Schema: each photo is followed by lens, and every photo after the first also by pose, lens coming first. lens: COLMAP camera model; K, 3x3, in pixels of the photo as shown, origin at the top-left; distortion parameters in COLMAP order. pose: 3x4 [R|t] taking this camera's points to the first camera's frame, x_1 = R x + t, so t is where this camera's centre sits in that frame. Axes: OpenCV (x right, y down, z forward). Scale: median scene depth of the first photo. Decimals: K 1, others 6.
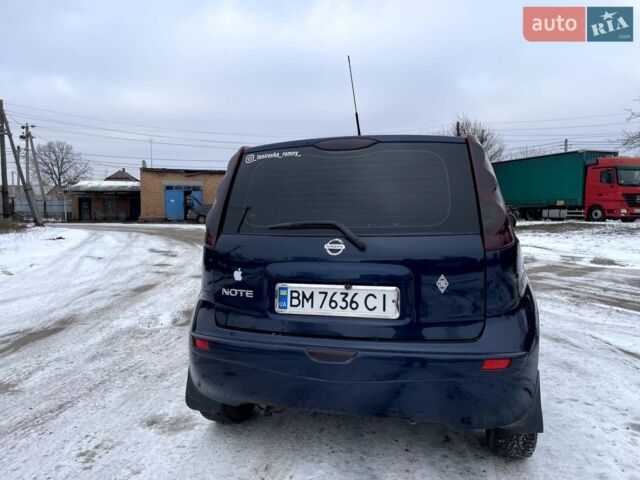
lens RADIAL K [[490.0, 0, 320.1], [0, 490.0, 238.7], [0, 0, 1]] dist [0.064365, -0.032259]
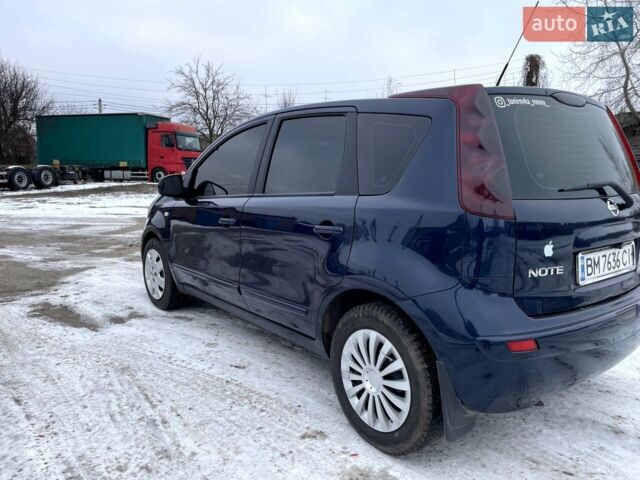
lens RADIAL K [[490.0, 0, 326.4], [0, 490.0, 240.2], [0, 0, 1]] dist [0.064365, -0.032259]
pose [[0.597140, -0.106155, 0.795082, -0.090575], [0.041988, 0.993982, 0.101176, -0.003463], [-0.801037, -0.027033, 0.598004, 0.070672]]
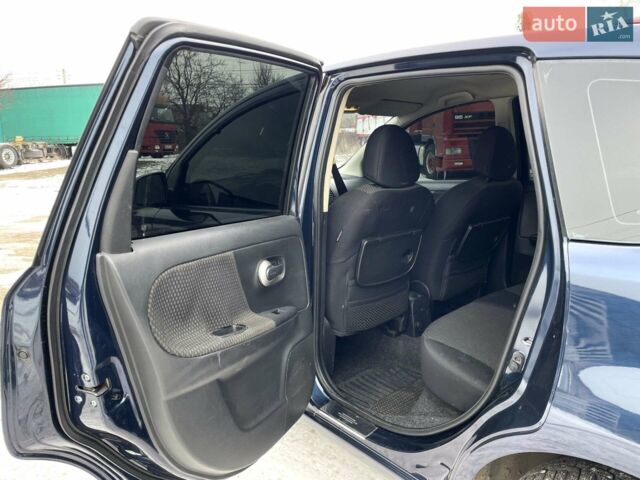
lens RADIAL K [[490.0, 0, 318.9], [0, 490.0, 240.3], [0, 0, 1]] dist [0.064365, -0.032259]
pose [[0.570794, -0.175066, 0.802213, -0.063473], [0.069889, 0.983819, 0.164970, -0.009828], [-0.818114, -0.038098, 0.573793, 0.108164]]
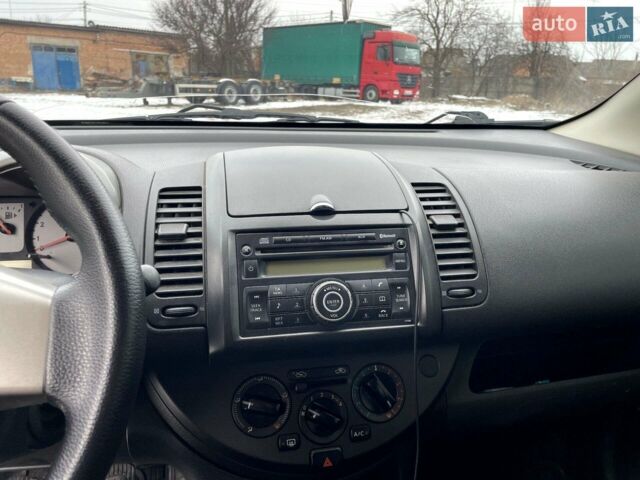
lens RADIAL K [[490.0, 0, 322.0], [0, 490.0, 242.6], [0, 0, 1]] dist [0.064365, -0.032259]
pose [[0.887853, -0.104501, 0.448104, 0.015436], [-0.011080, 0.968730, 0.247869, -0.007467], [-0.459994, -0.225037, 0.858932, 0.161688]]
